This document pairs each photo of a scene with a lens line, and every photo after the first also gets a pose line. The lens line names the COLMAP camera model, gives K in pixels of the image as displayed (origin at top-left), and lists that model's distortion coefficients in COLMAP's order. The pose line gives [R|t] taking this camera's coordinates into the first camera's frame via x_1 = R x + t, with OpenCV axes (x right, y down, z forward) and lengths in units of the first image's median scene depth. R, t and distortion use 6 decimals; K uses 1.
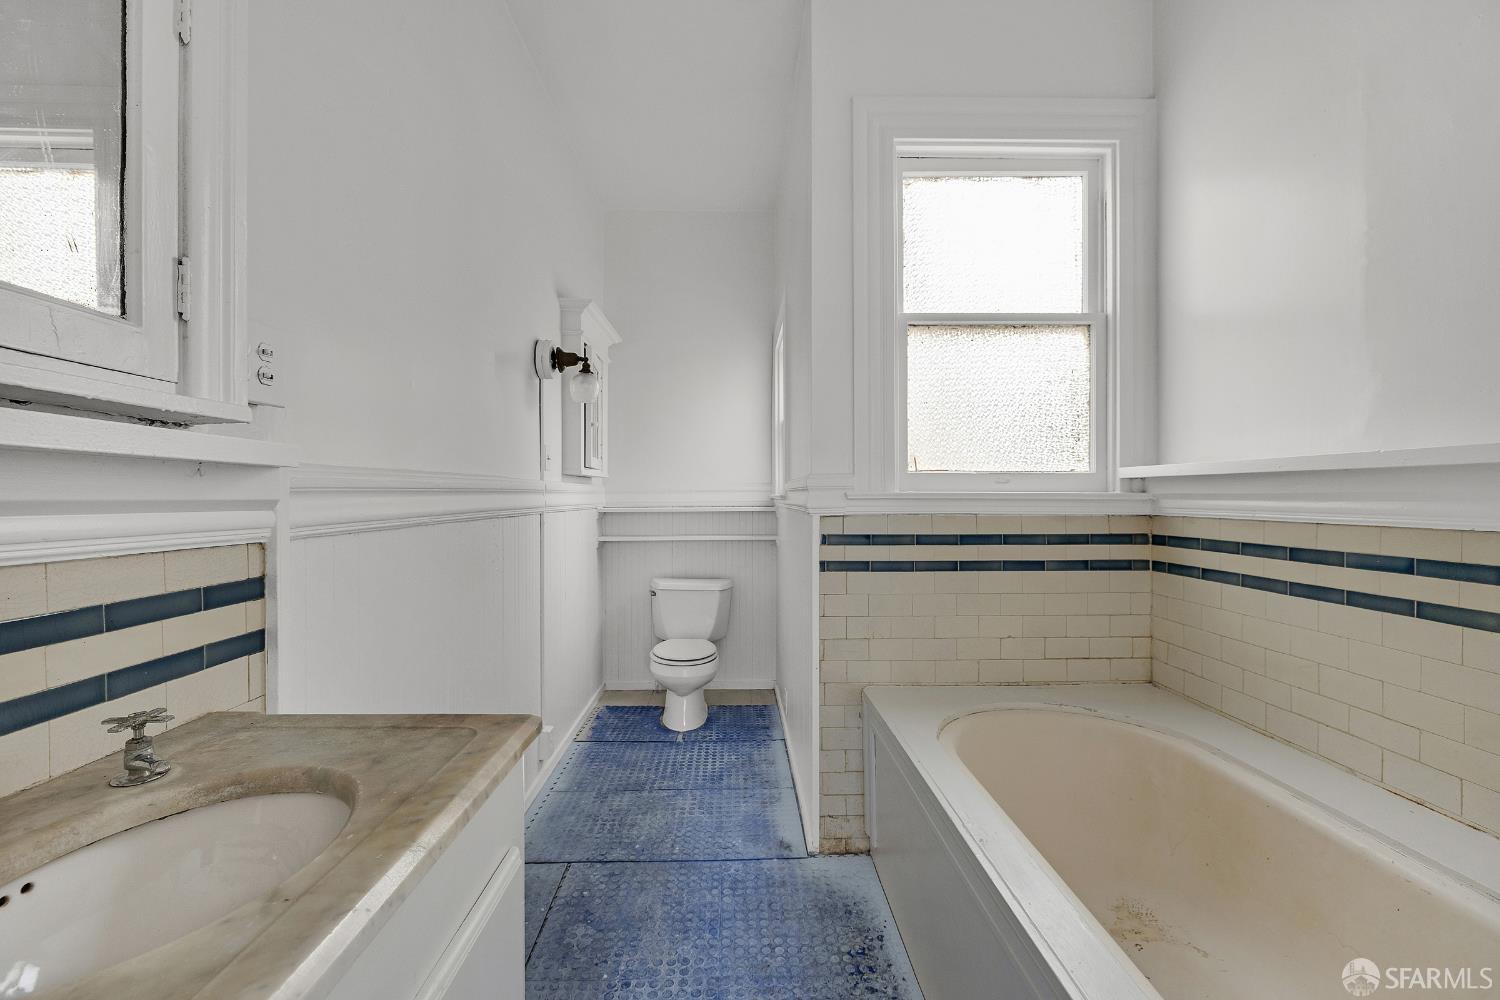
lens RADIAL K [[630.8, 0, 744.5], [0, 630.8, 495.4], [0, 0, 1]] dist [0.000605, -0.000128]
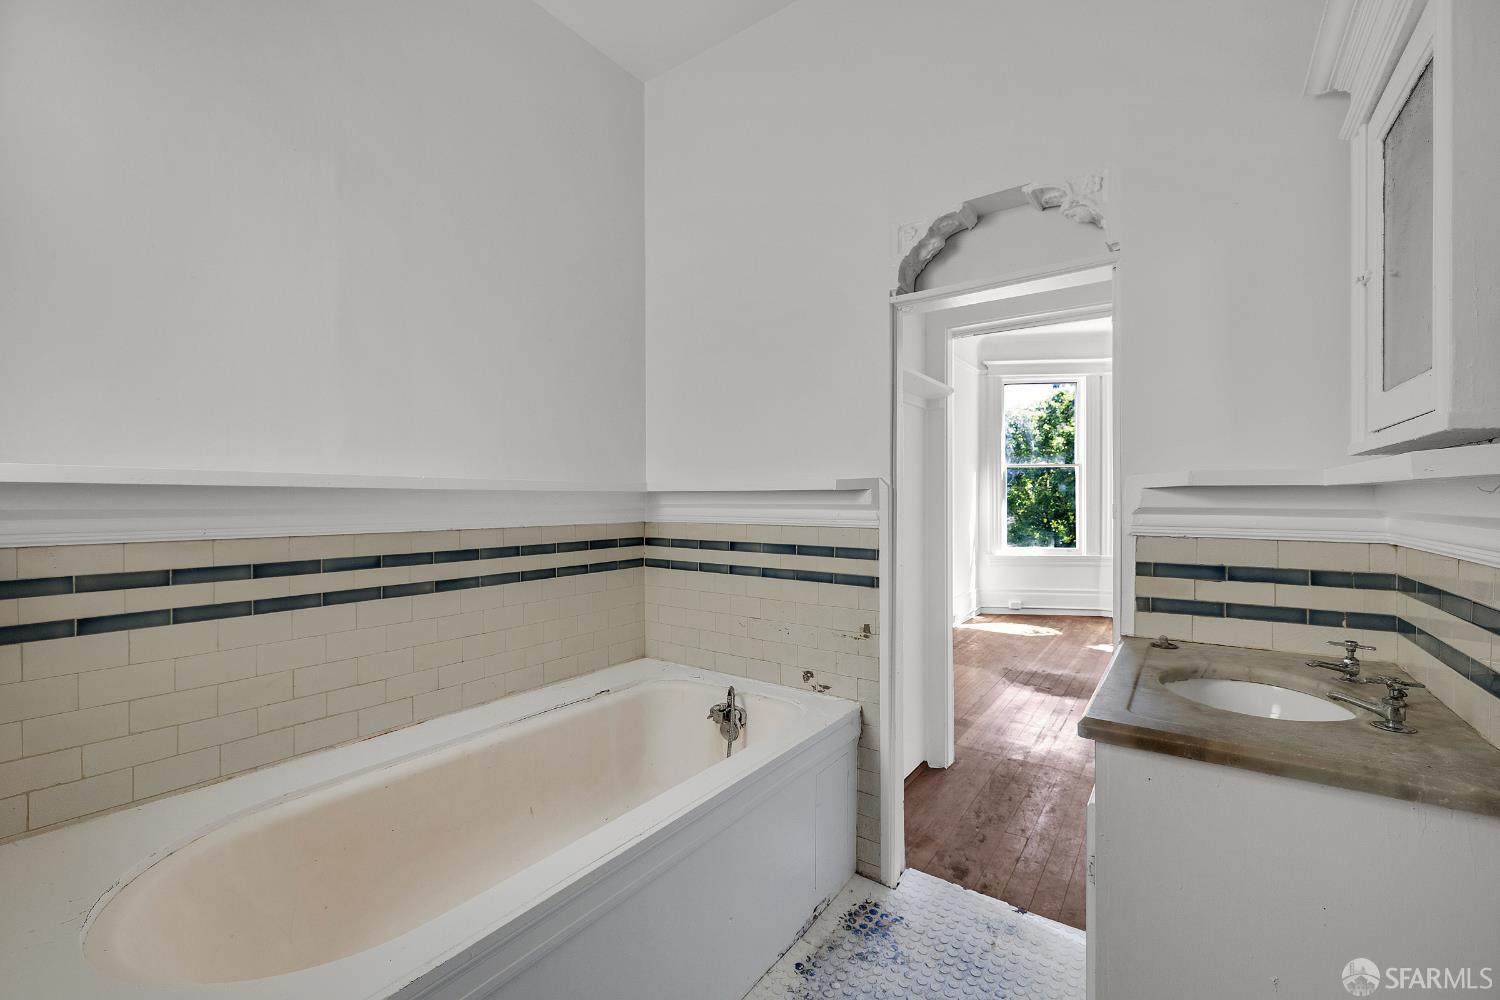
lens RADIAL K [[630.8, 0, 744.8], [0, 630.8, 500.4], [0, 0, 1]] dist [0.000605, -0.000128]
pose [[-0.806476, 0.004168, 0.591253, -0.312946], [0.003437, 0.999991, -0.002362, -0.010586], [-0.591258, 0.000128, -0.806483, 1.363900]]
